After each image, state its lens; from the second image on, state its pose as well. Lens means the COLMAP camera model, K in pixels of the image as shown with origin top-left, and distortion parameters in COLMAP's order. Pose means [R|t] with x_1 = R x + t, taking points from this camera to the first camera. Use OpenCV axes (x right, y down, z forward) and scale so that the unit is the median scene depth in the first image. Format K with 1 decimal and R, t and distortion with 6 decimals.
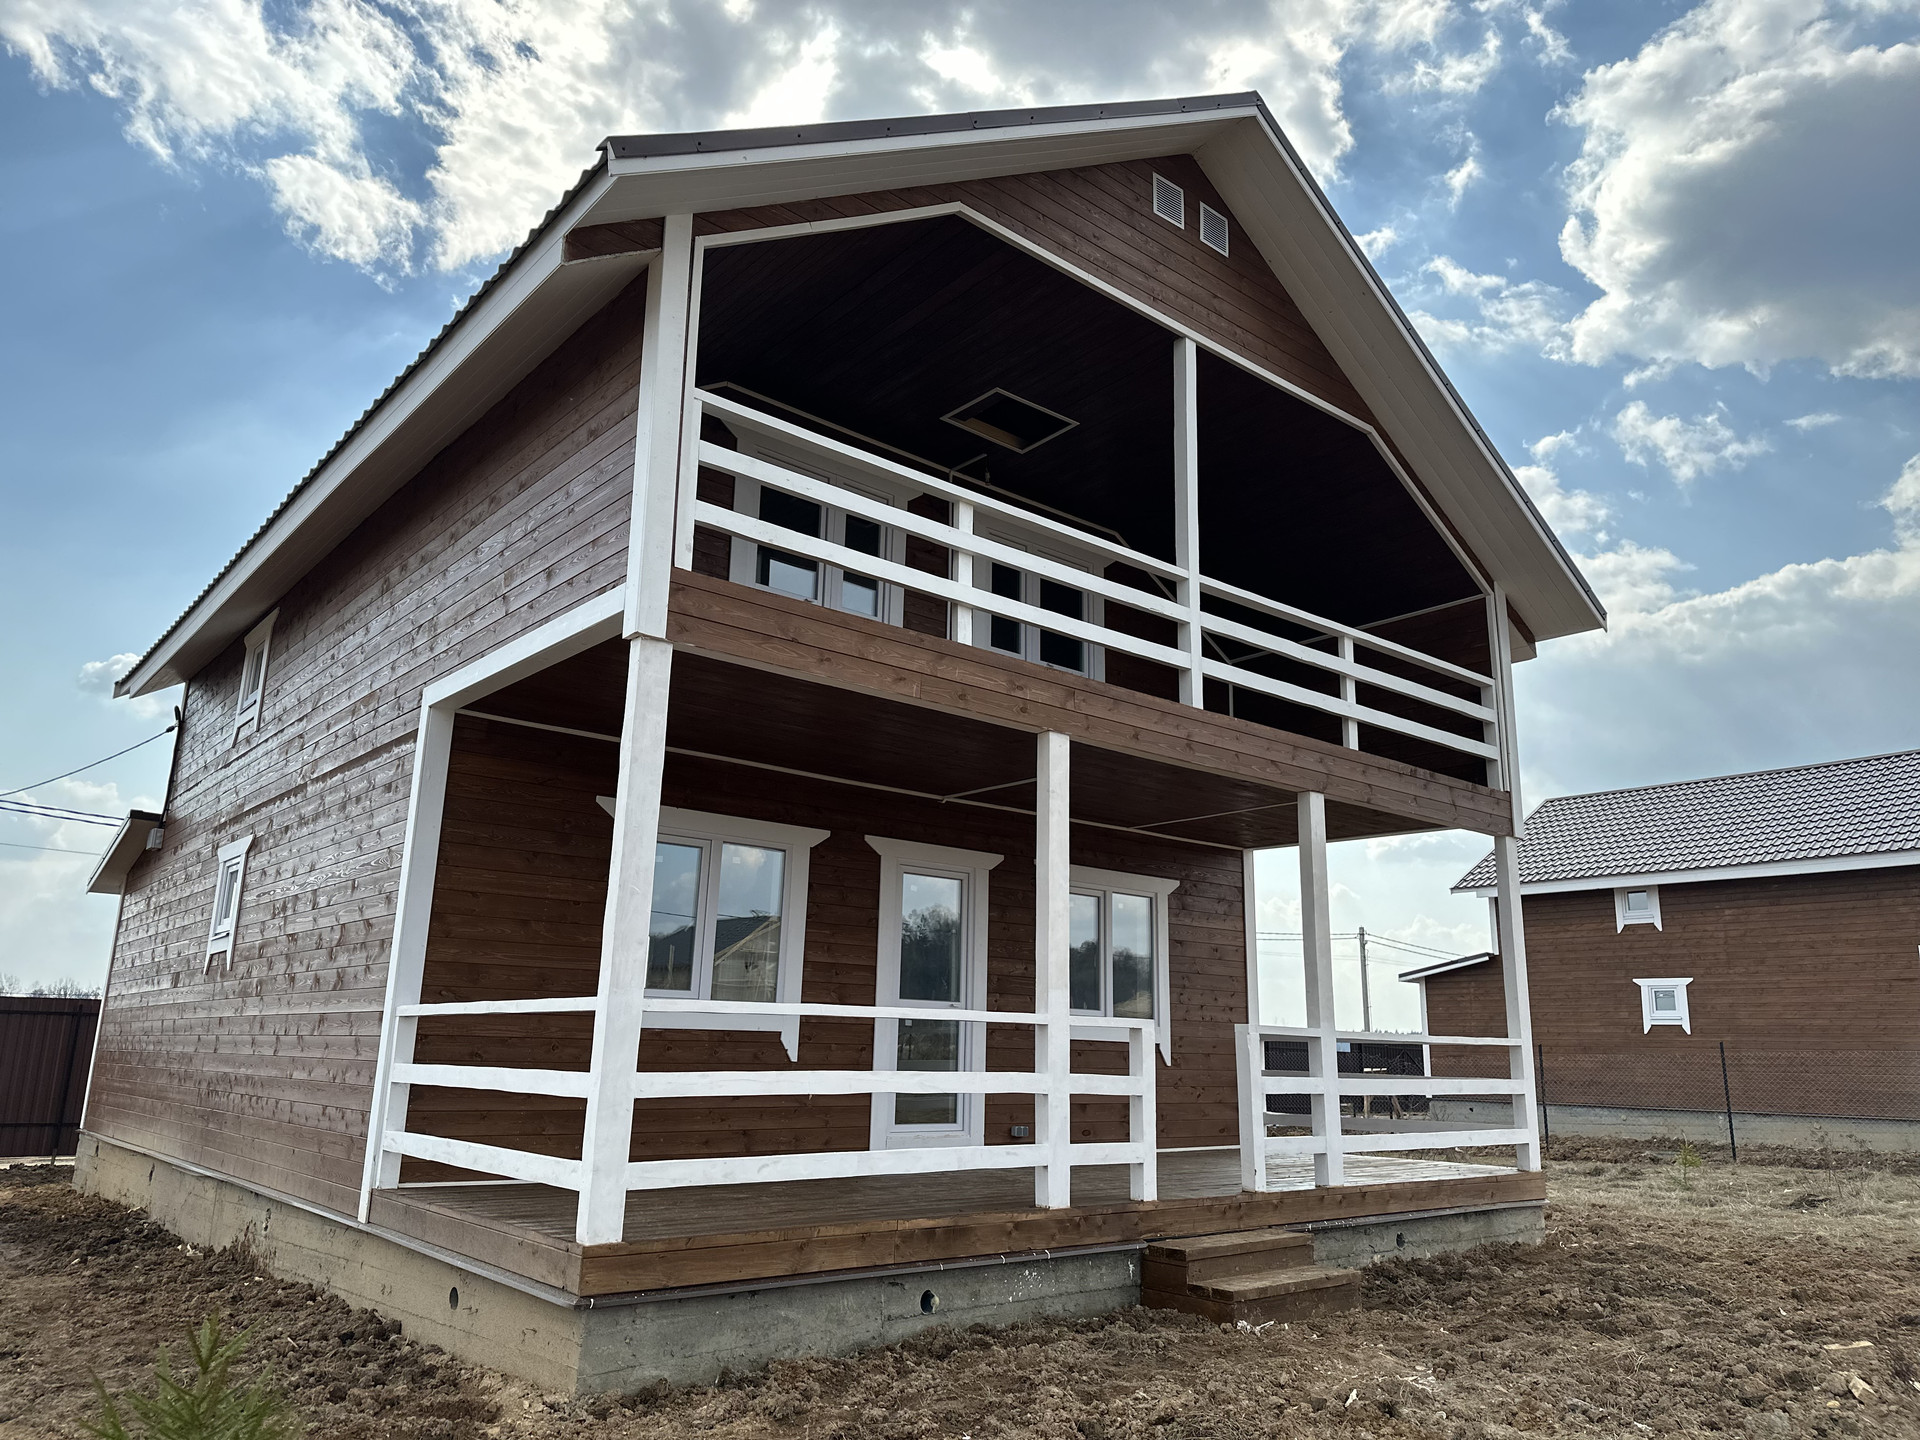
lens RADIAL K [[1357.0, 0, 960.0], [0, 1357.0, 720.0], [0, 0, 1]] dist [0.041786, -0.007587]
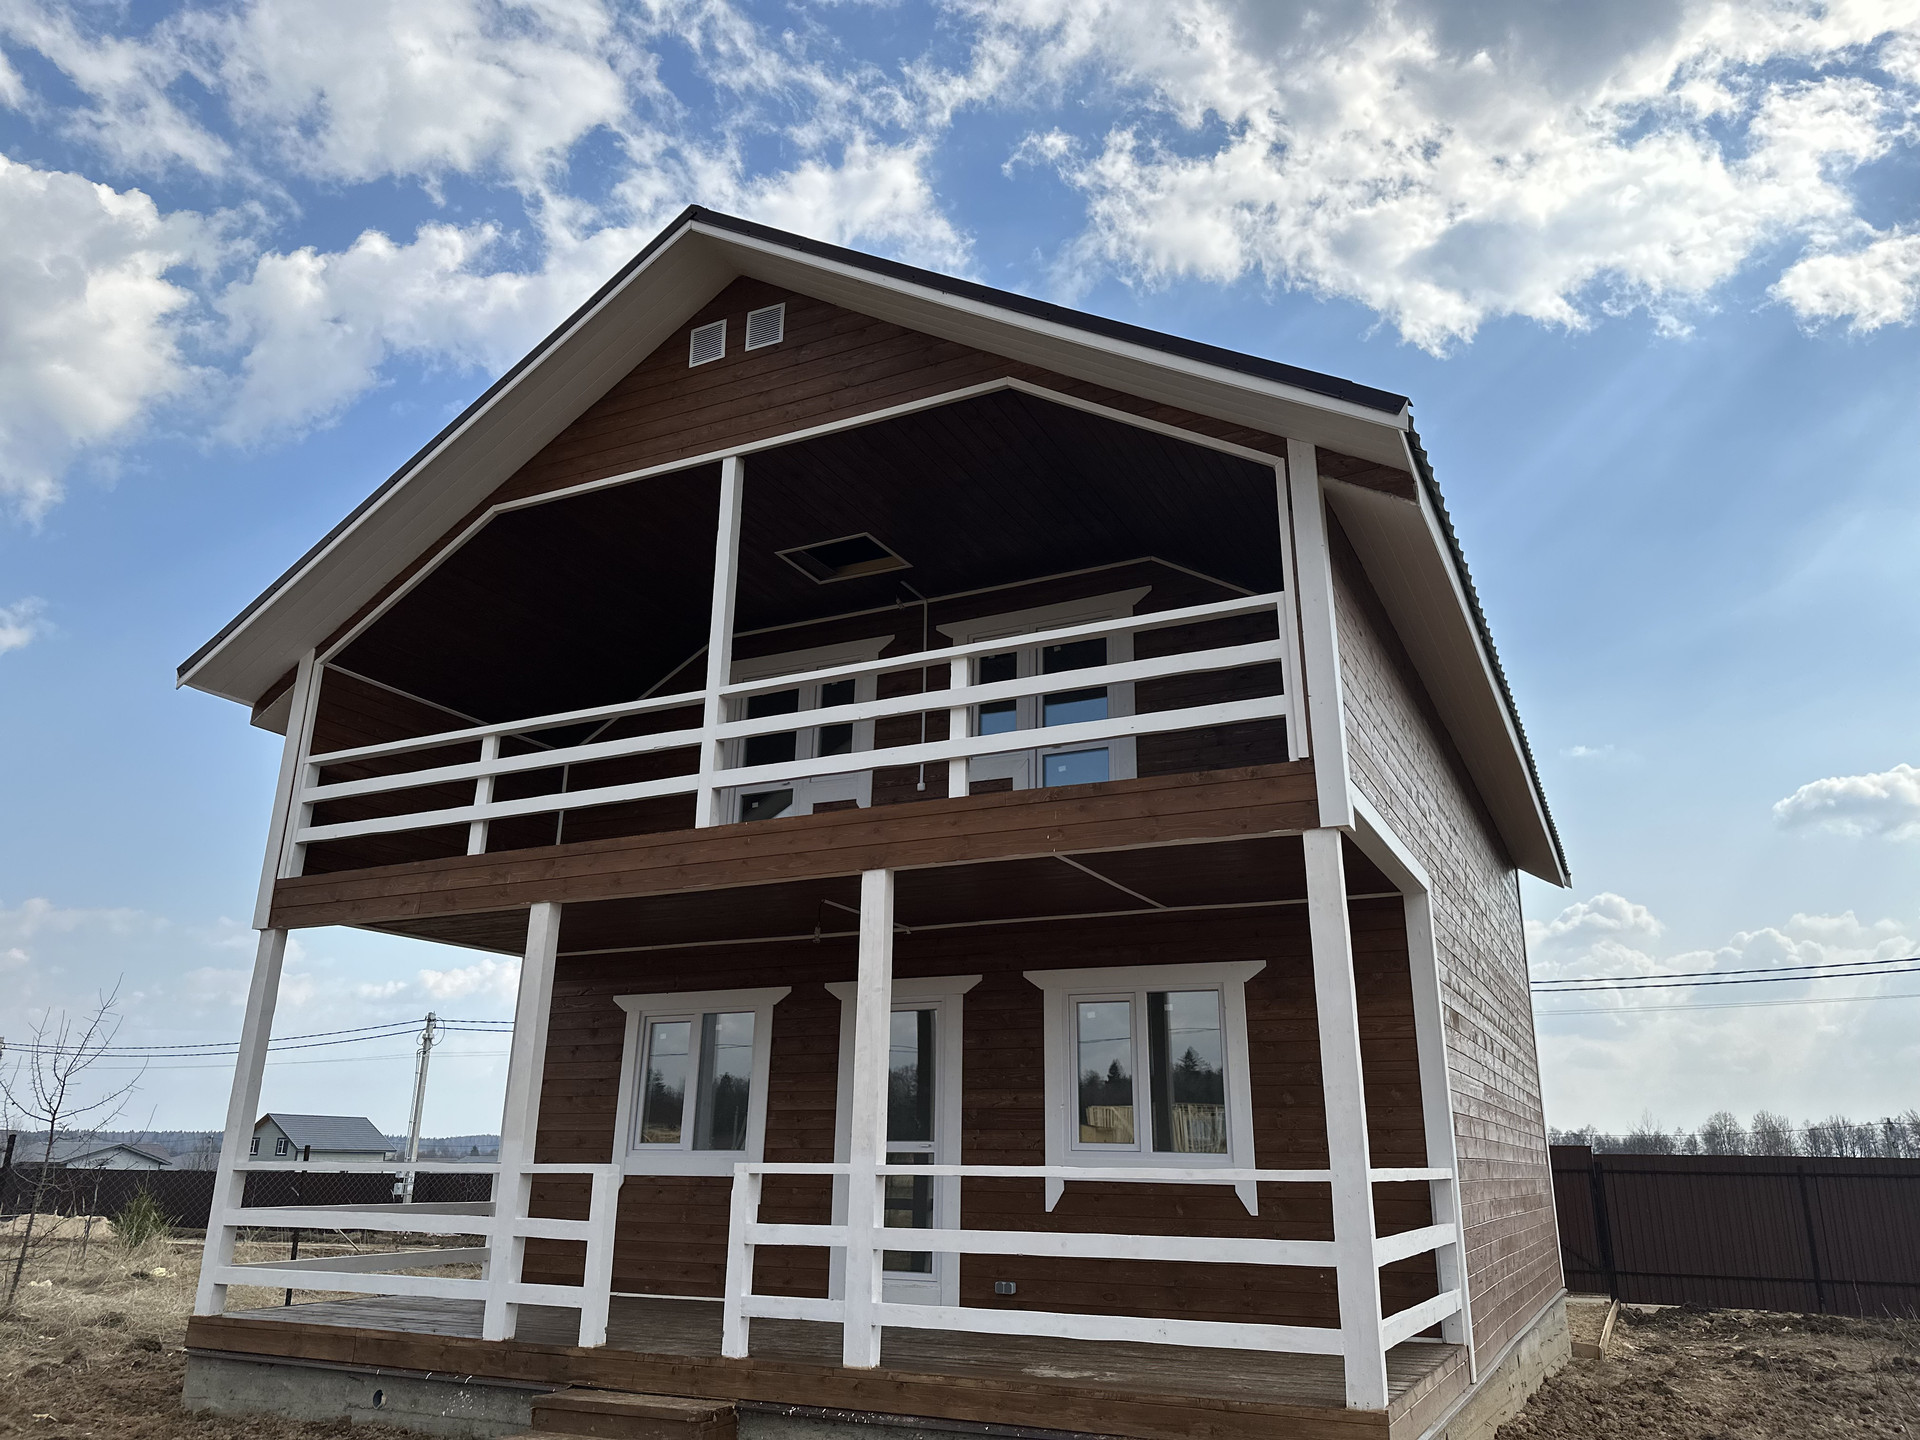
lens RADIAL K [[1338.8, 0, 960.0], [0, 1338.8, 720.0], [0, 0, 1]] dist [0.028883, -0.033351]
pose [[0.401209, -0.304540, -0.863879, 1.121450], [0.217786, 0.947783, -0.232972, 0.184488], [0.889719, -0.094670, 0.446584, 0.758873]]
